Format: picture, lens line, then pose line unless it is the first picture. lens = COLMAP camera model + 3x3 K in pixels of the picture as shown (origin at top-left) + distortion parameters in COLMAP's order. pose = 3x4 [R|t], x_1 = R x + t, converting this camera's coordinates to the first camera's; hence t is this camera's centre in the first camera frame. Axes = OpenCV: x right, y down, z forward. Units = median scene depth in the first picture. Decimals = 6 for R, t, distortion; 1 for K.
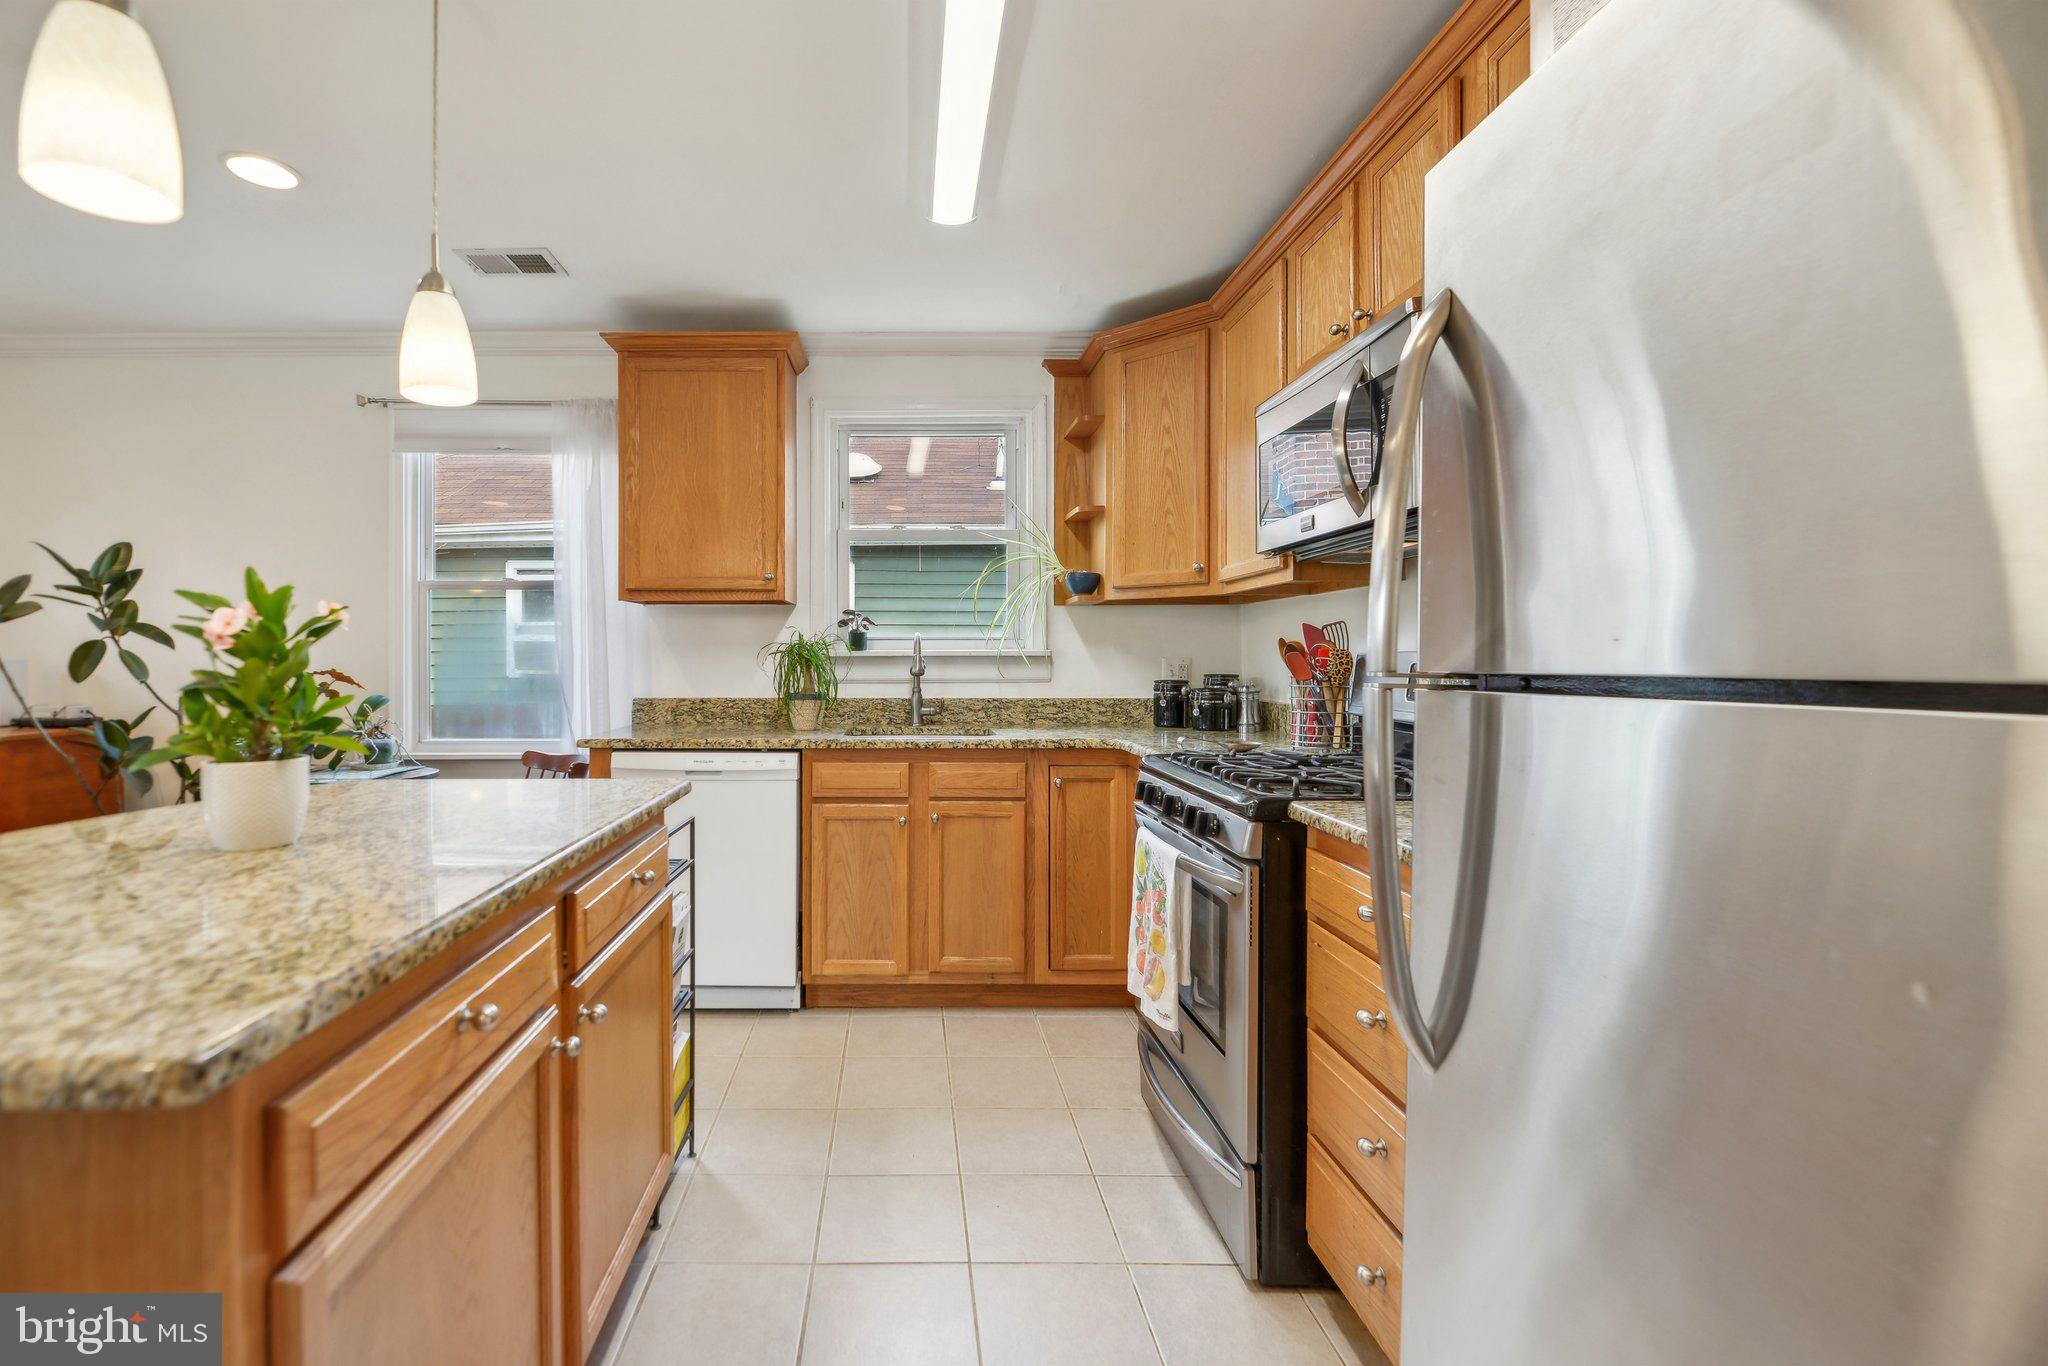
lens RADIAL K [[875.9, 0, 959.9], [0, 875.9, 691.3], [0, 0, 1]] dist [-0.000997, -0.000022]
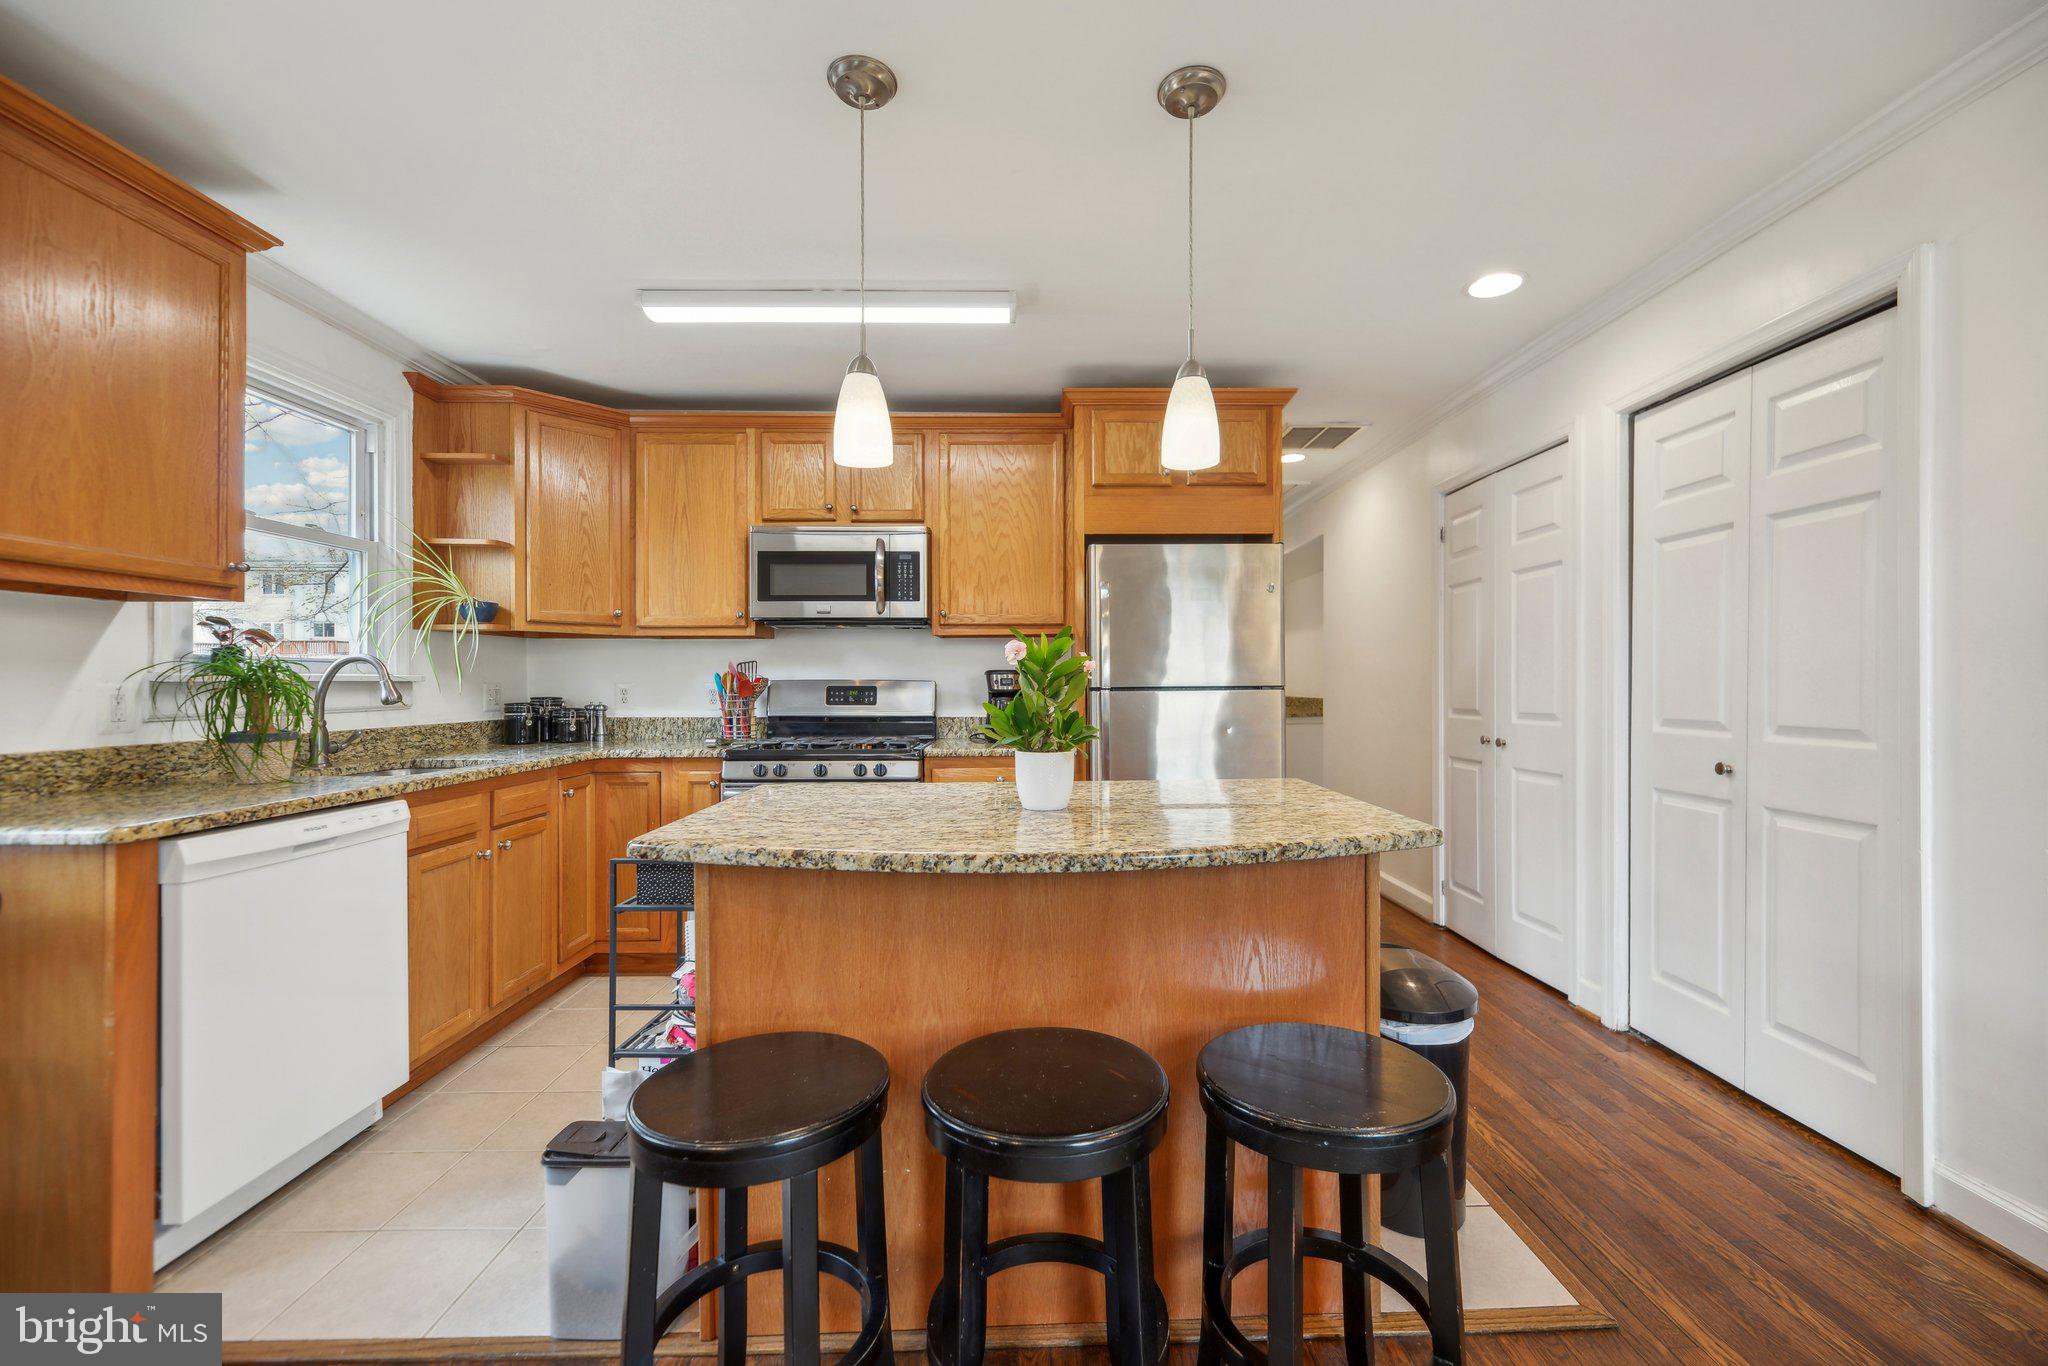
lens RADIAL K [[842.8, 0, 1027.4], [0, 842.8, 688.9], [0, 0, 1]] dist [-0.001091, -0.000541]
pose [[0.048939, -0.012422, 0.998725, -0.868801], [0.032488, 0.999413, 0.010839, -0.022578], [-0.998273, 0.031916, 0.049314, 0.320641]]
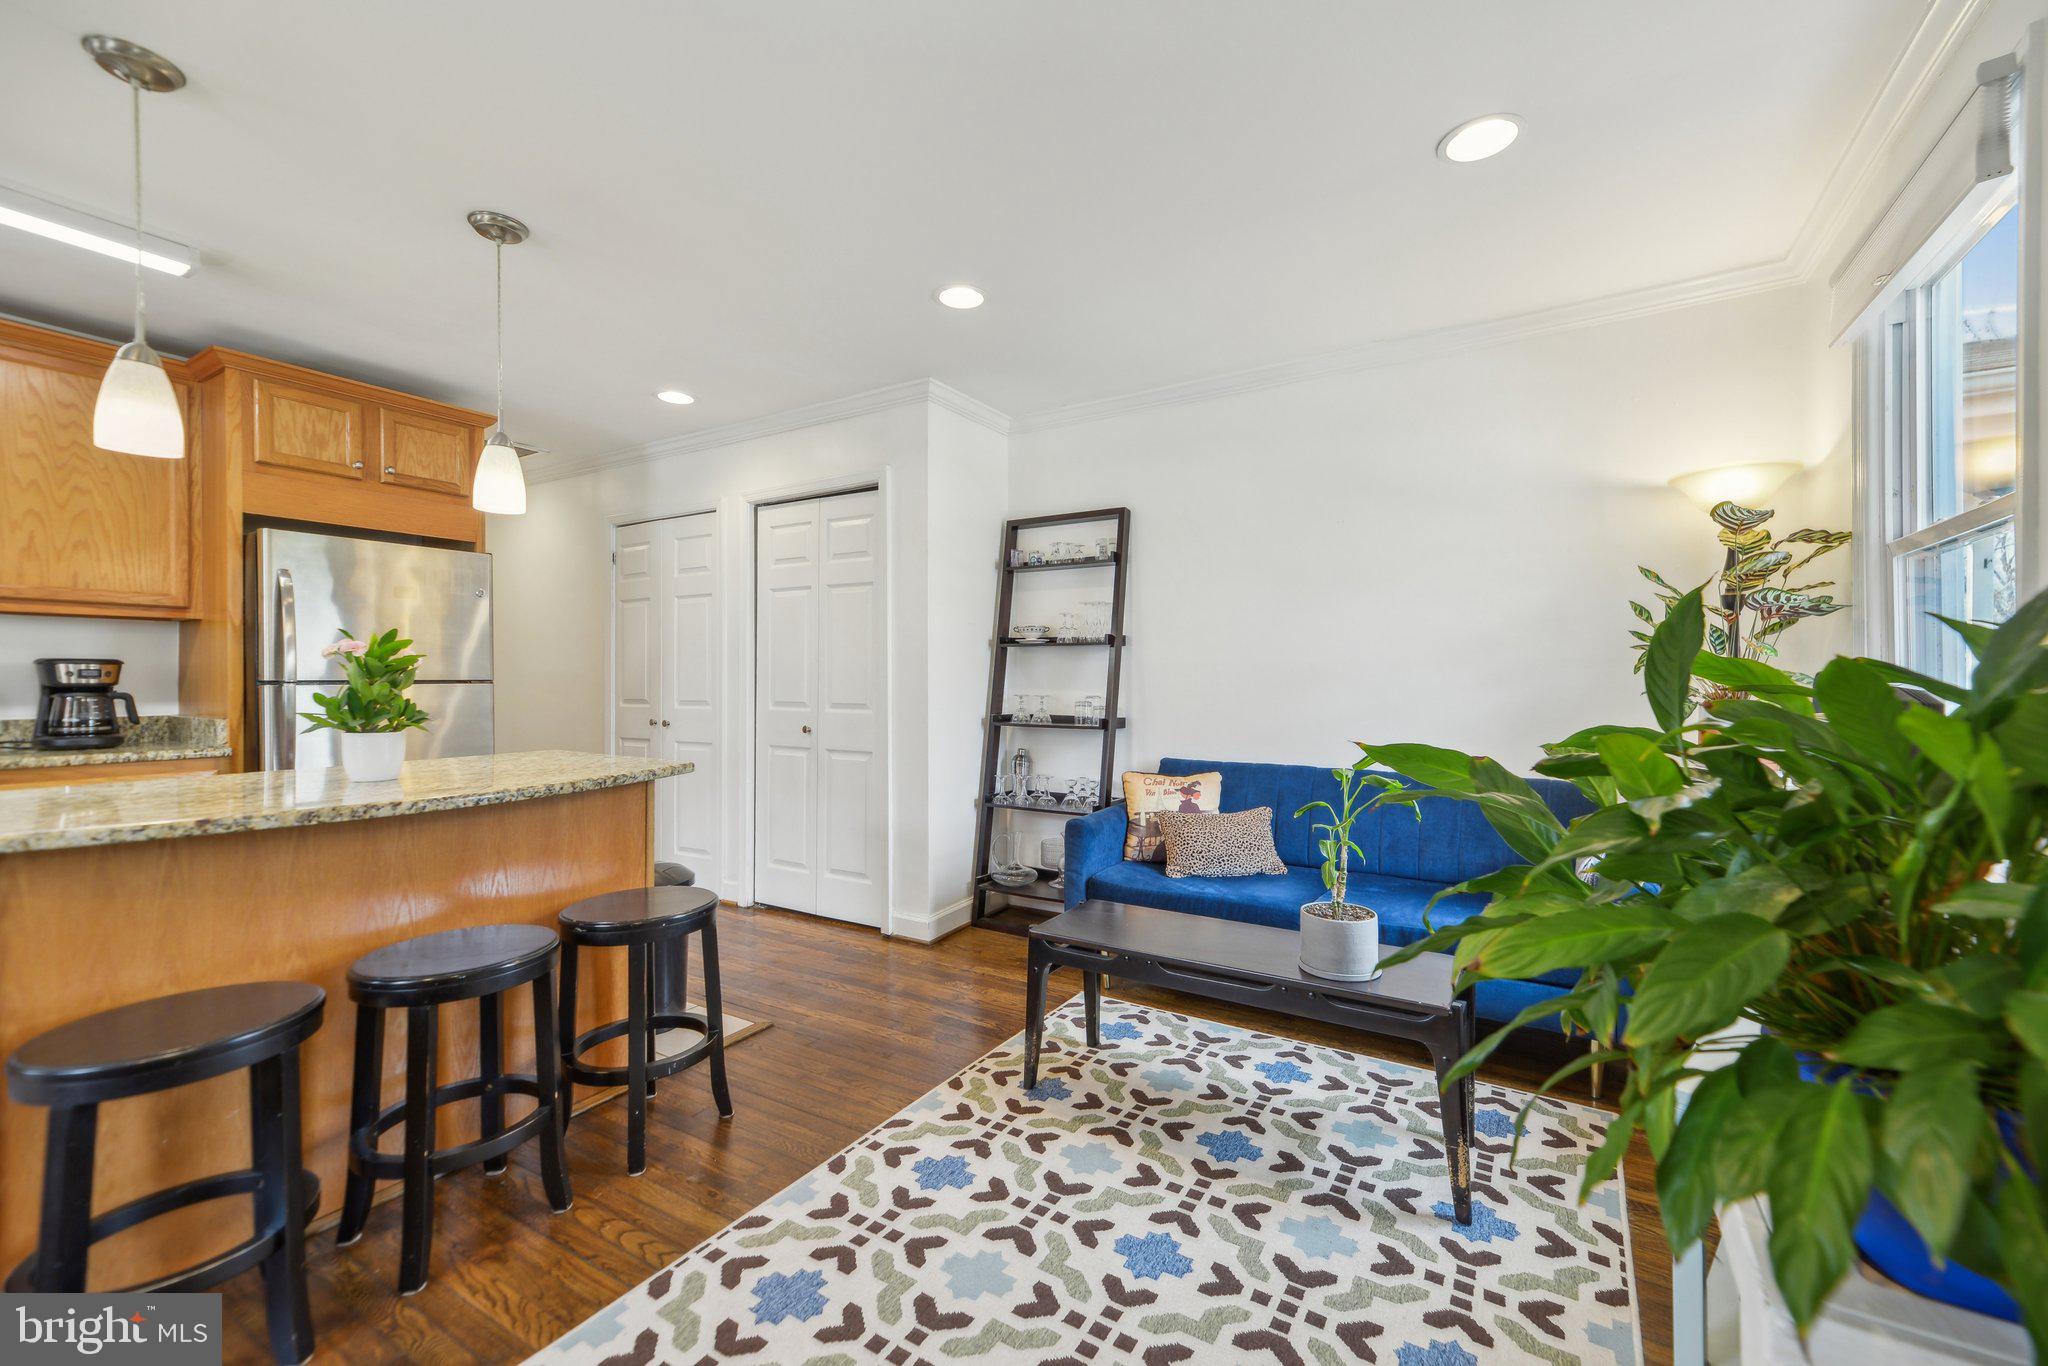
lens RADIAL K [[846.9, 0, 1053.1], [0, 846.9, 680.4], [0, 0, 1]] dist [0.018916, 0.000465]
pose [[-0.819862, -0.008397, 0.572500, -1.138220], [0.008997, 0.999580, 0.027546, -0.029947], [-0.572491, 0.027734, -0.819442, 0.583241]]
